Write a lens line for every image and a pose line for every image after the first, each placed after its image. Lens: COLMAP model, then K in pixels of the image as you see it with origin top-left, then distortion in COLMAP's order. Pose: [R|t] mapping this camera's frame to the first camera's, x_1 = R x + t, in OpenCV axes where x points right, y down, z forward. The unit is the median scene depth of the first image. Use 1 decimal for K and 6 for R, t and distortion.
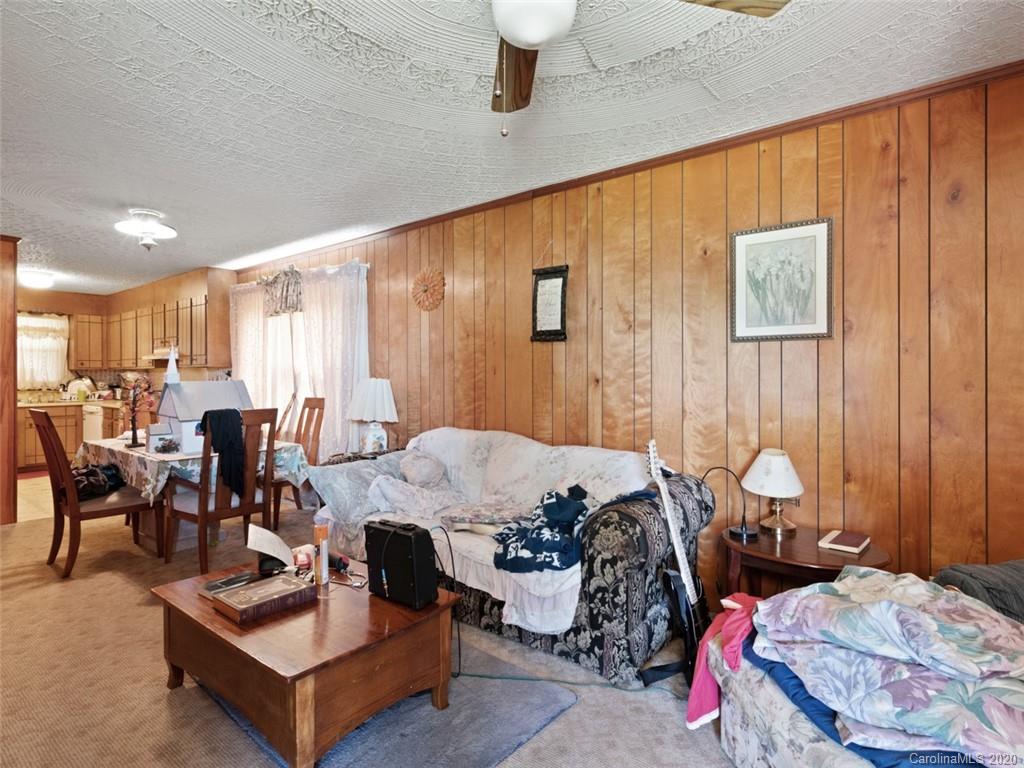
lens RADIAL K [[532.6, 0, 514.9], [0, 532.6, 377.0], [0, 0, 1]] dist [0.005402, -0.001602]
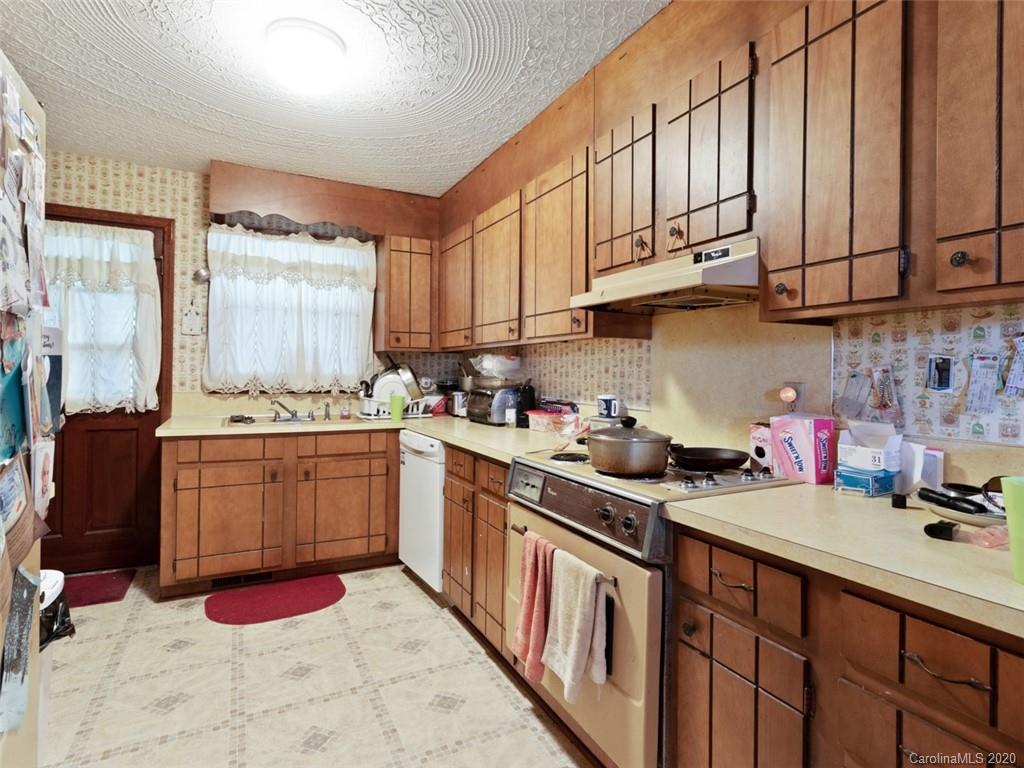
lens RADIAL K [[532.6, 0, 514.8], [0, 532.6, 363.2], [0, 0, 1]] dist [0.005402, -0.001602]
pose [[0.909113, 0.001964, -0.416544, -0.520190], [-0.009171, 0.999841, -0.015299, 0.002952], [0.416448, 0.017729, 0.908987, 0.615158]]
